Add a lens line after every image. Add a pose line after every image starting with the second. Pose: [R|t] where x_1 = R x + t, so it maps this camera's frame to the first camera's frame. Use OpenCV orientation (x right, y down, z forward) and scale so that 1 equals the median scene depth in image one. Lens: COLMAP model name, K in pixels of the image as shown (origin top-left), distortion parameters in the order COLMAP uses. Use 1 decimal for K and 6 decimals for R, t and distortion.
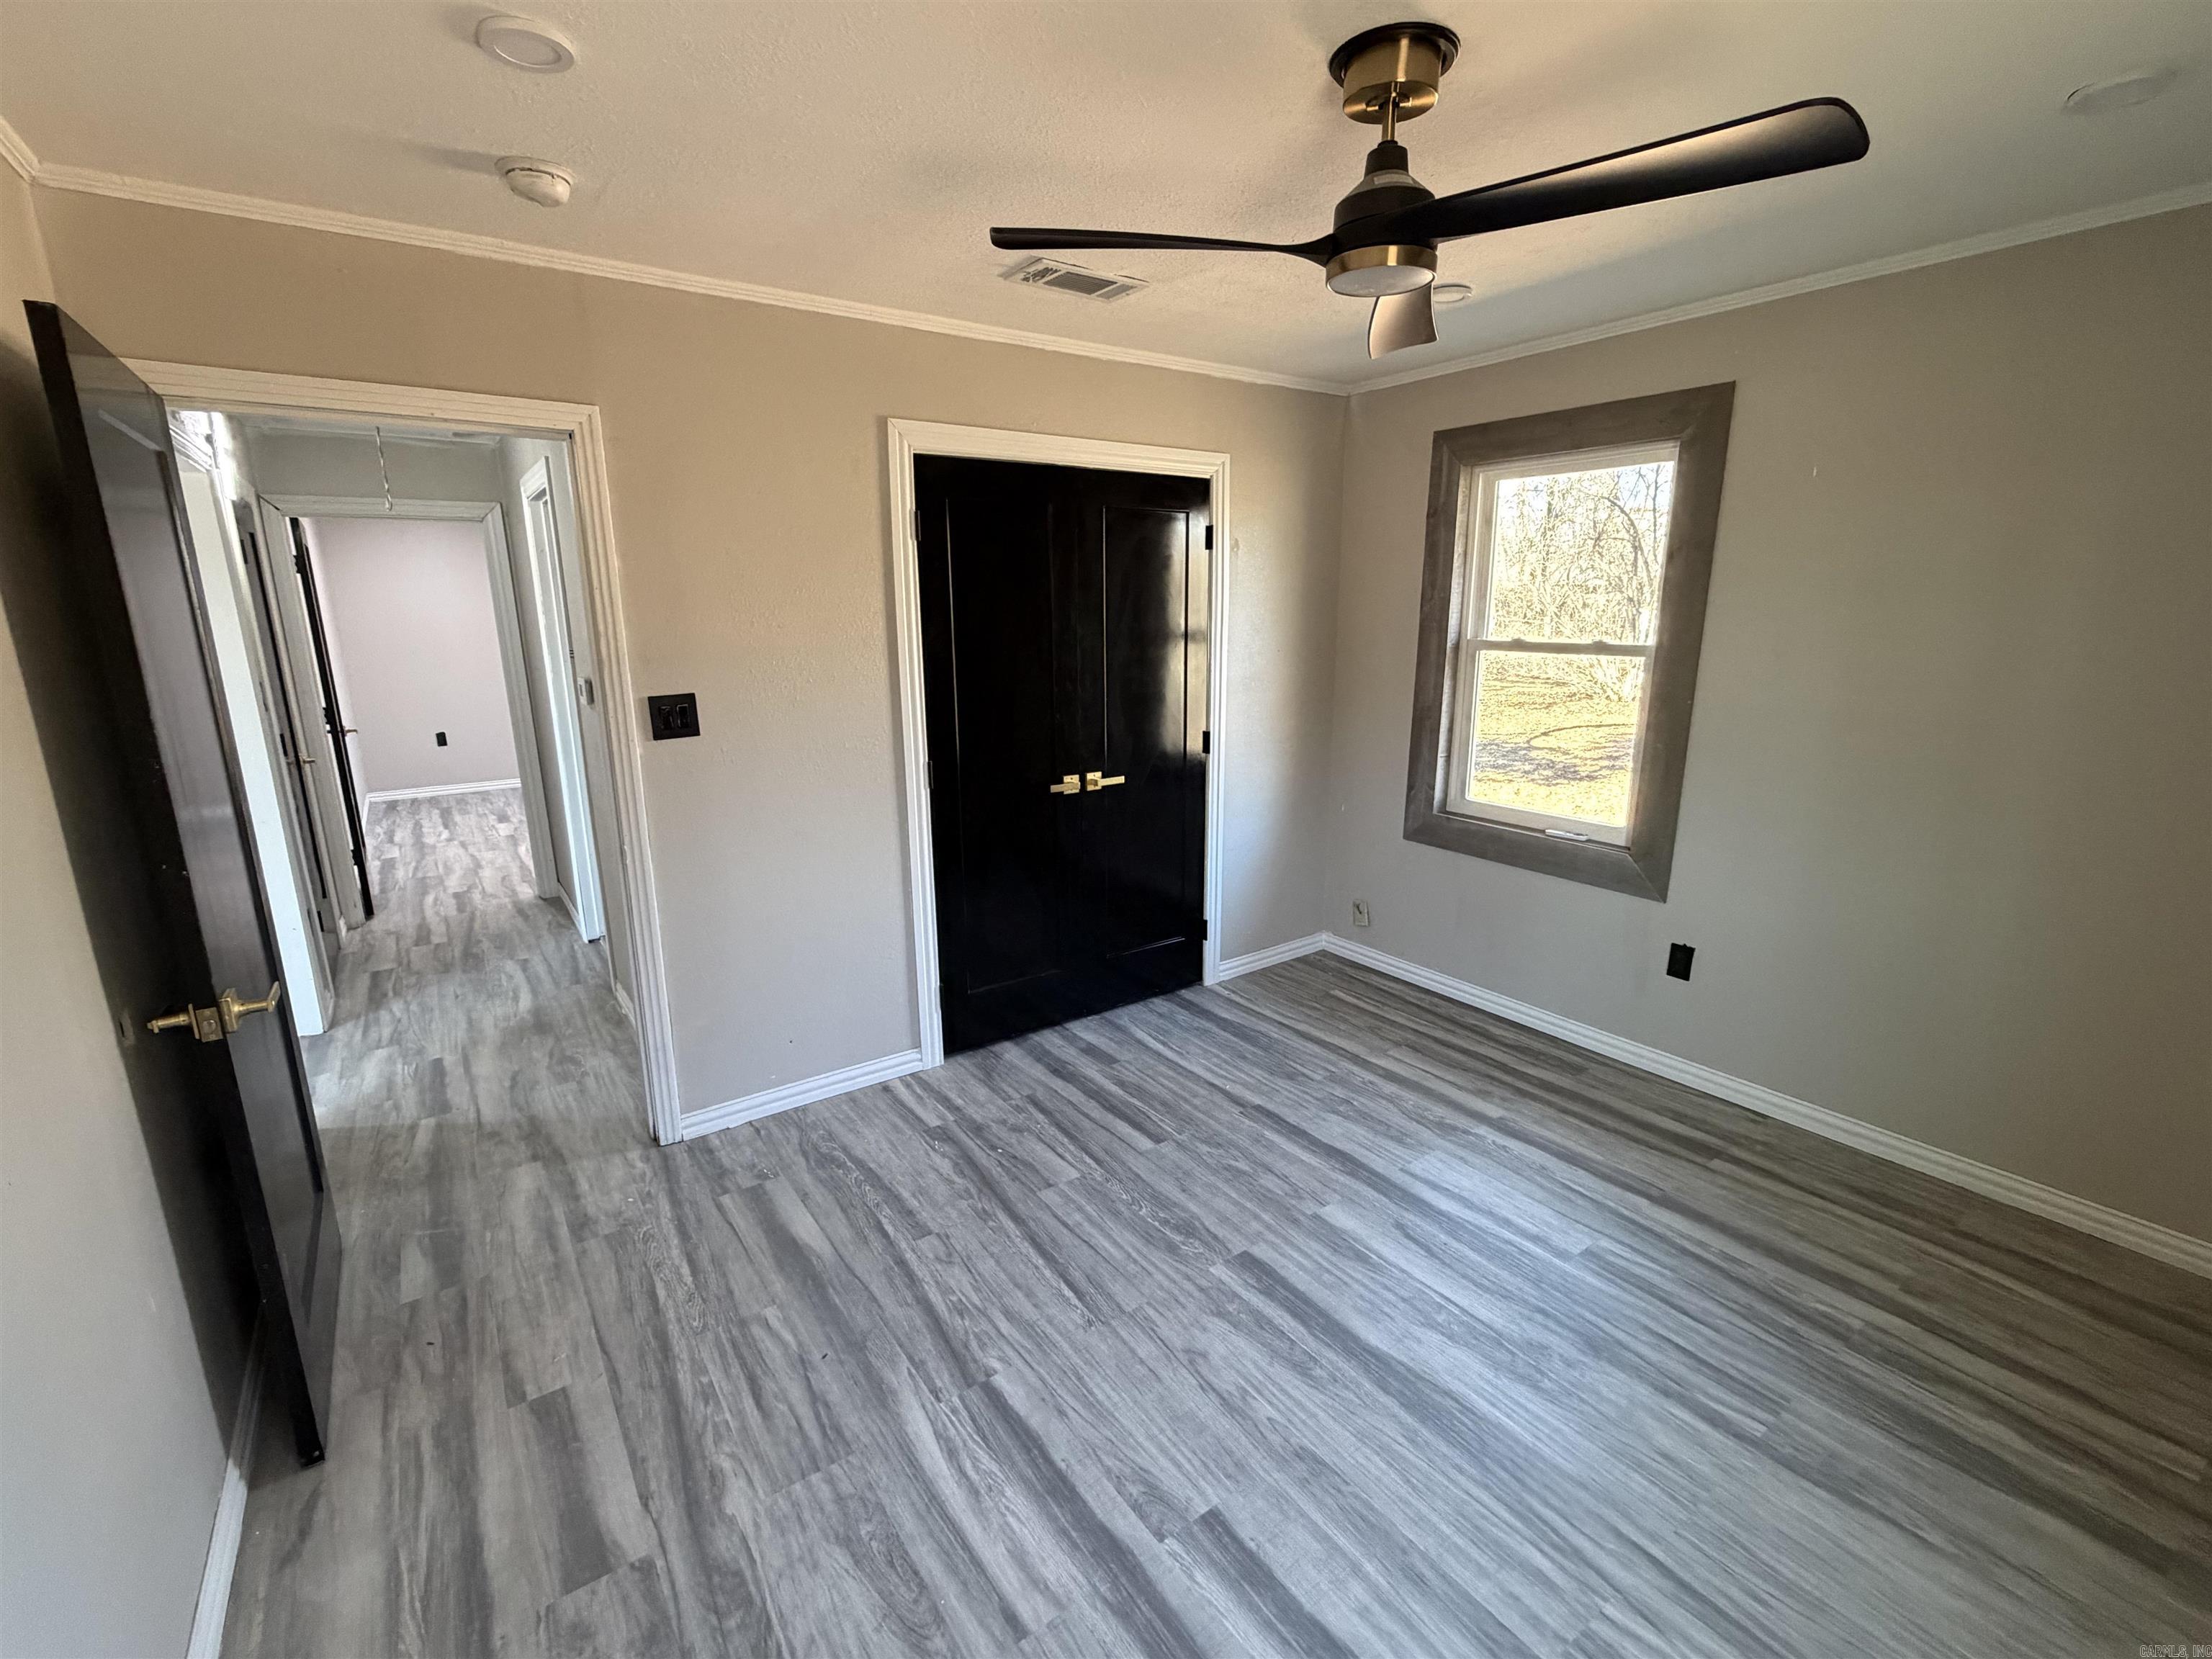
lens RADIAL K [[969.5, 0, 1102.8], [0, 969.5, 829.1], [0, 0, 1]] dist [0.012077, 0.000597]
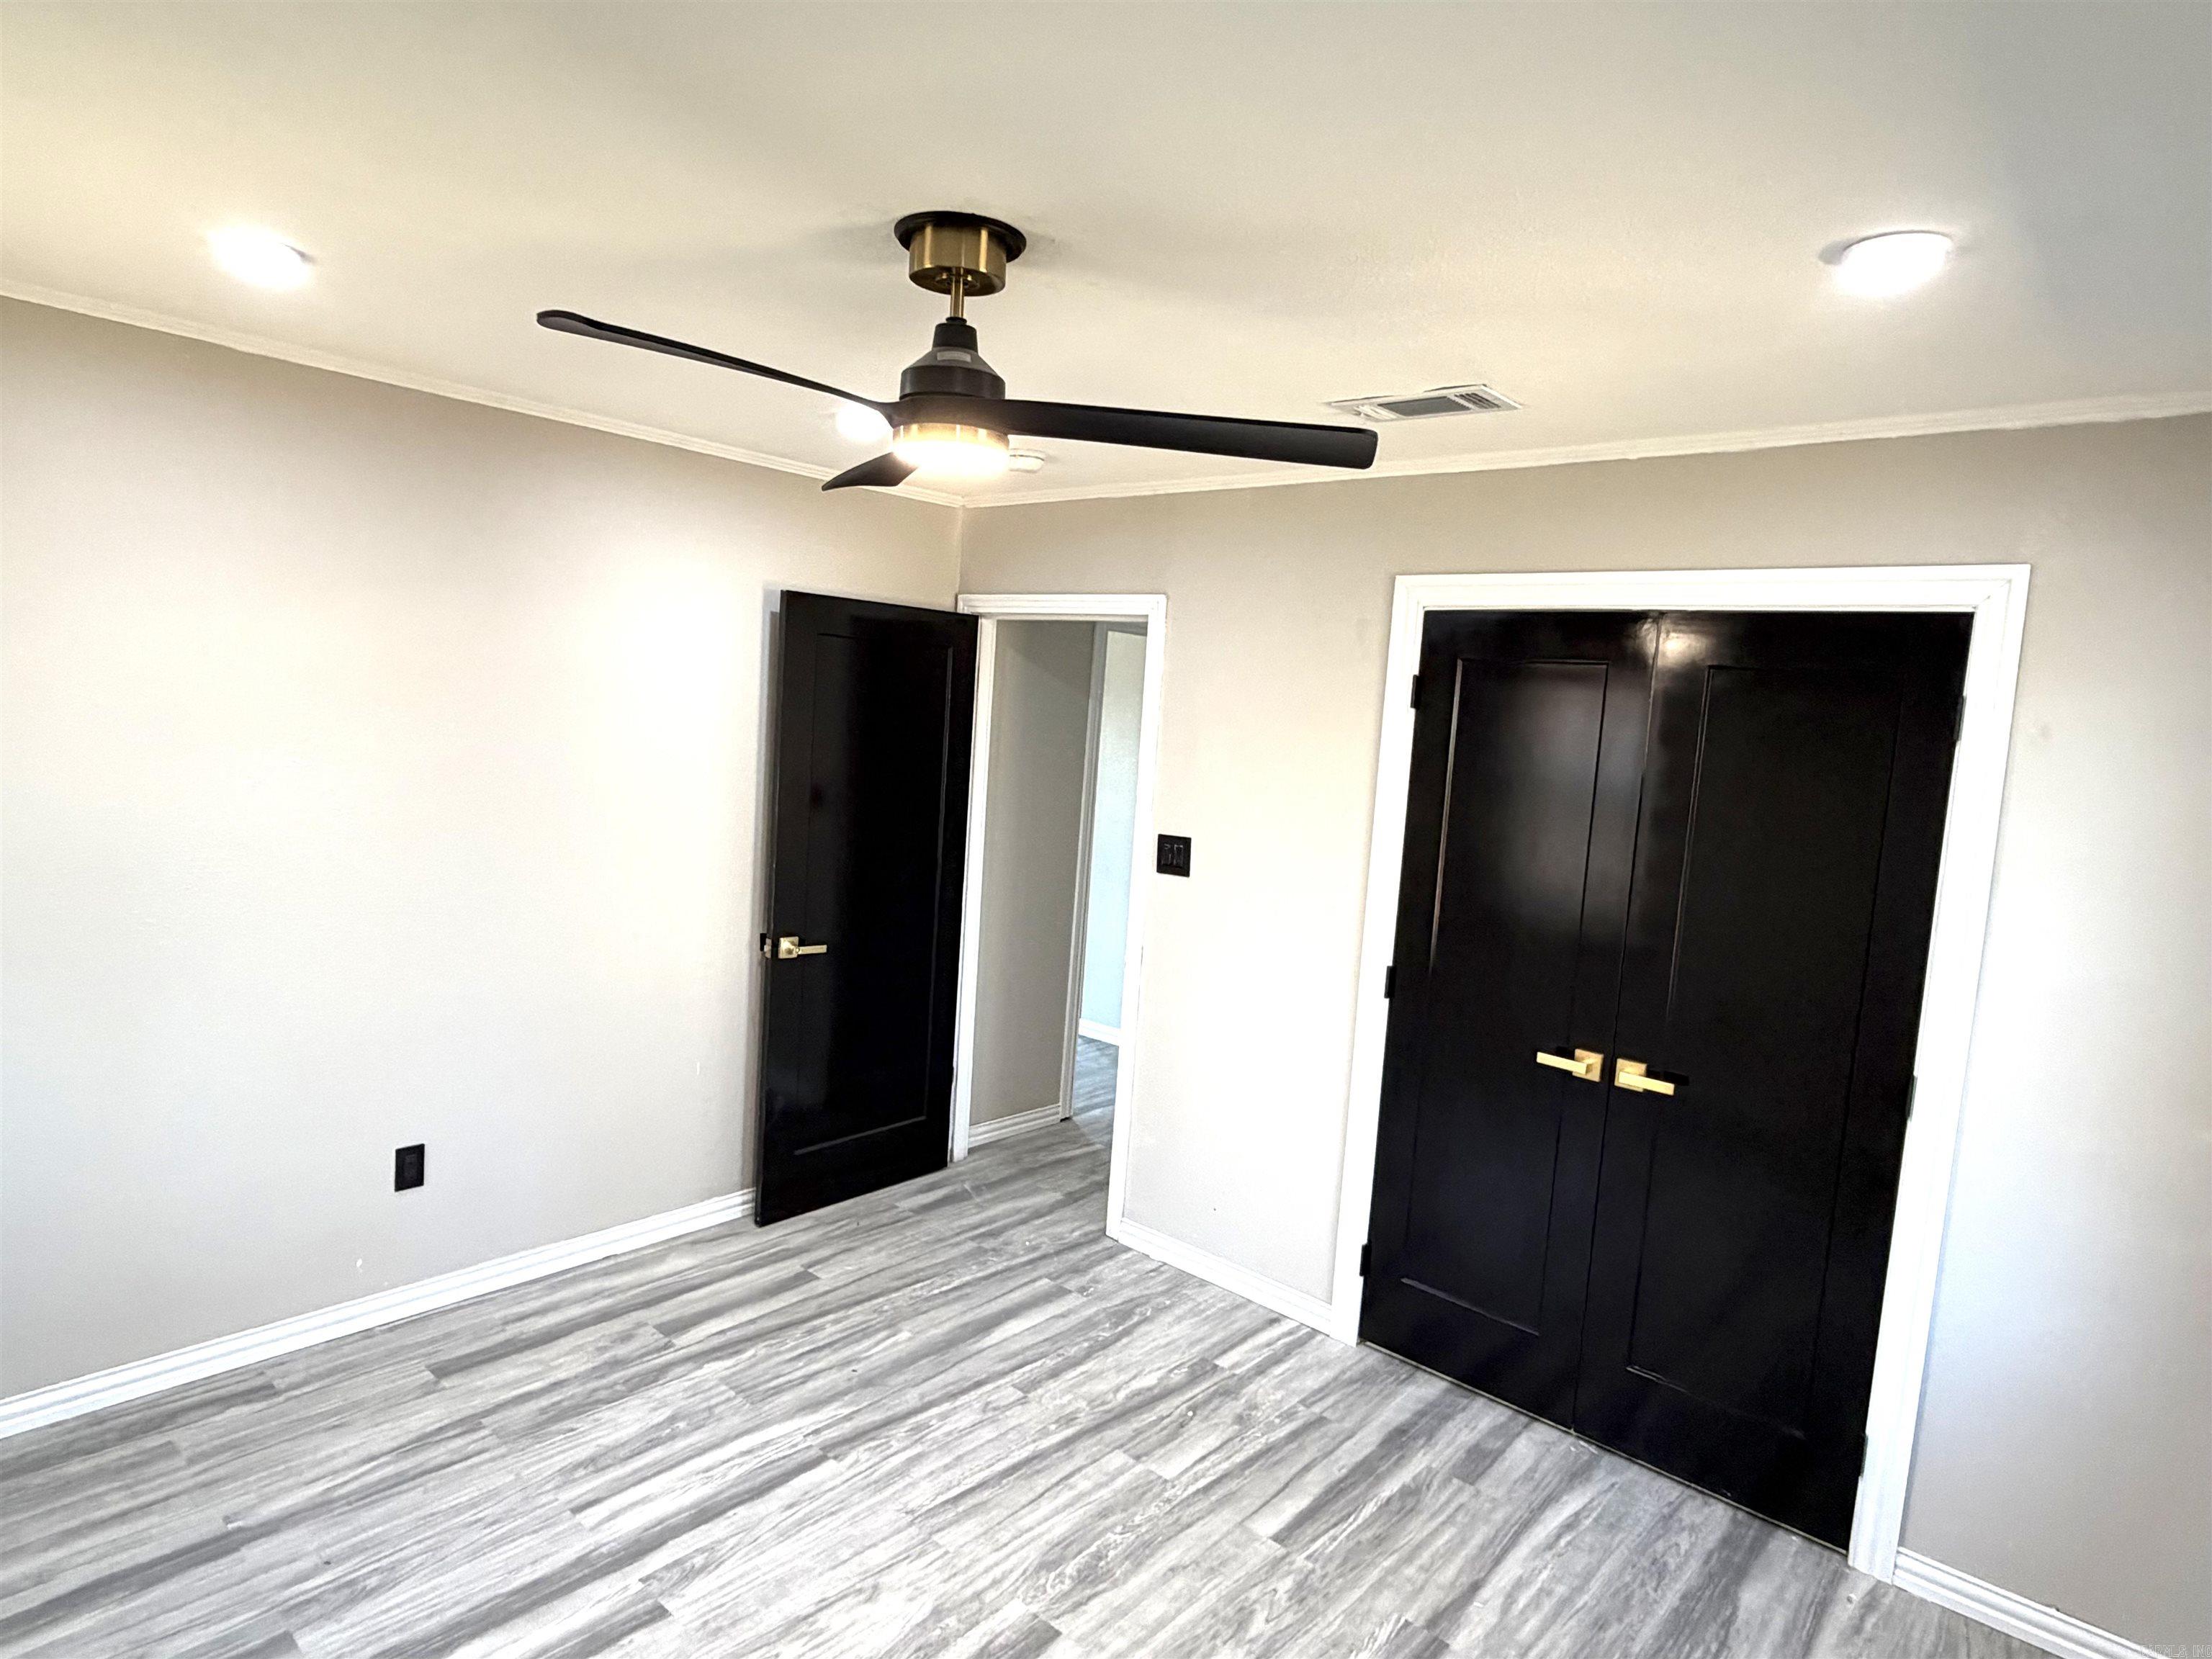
lens RADIAL K [[1225.8, 0, 1101.5], [0, 1225.8, 836.6], [0, 0, 1]] dist [0.005572, 0.001313]
pose [[0.244389, 0.128126, -0.961175, 0.893054], [-0.289760, 0.955591, 0.053707, -0.191661], [0.925372, 0.265385, 0.270661, 0.553295]]
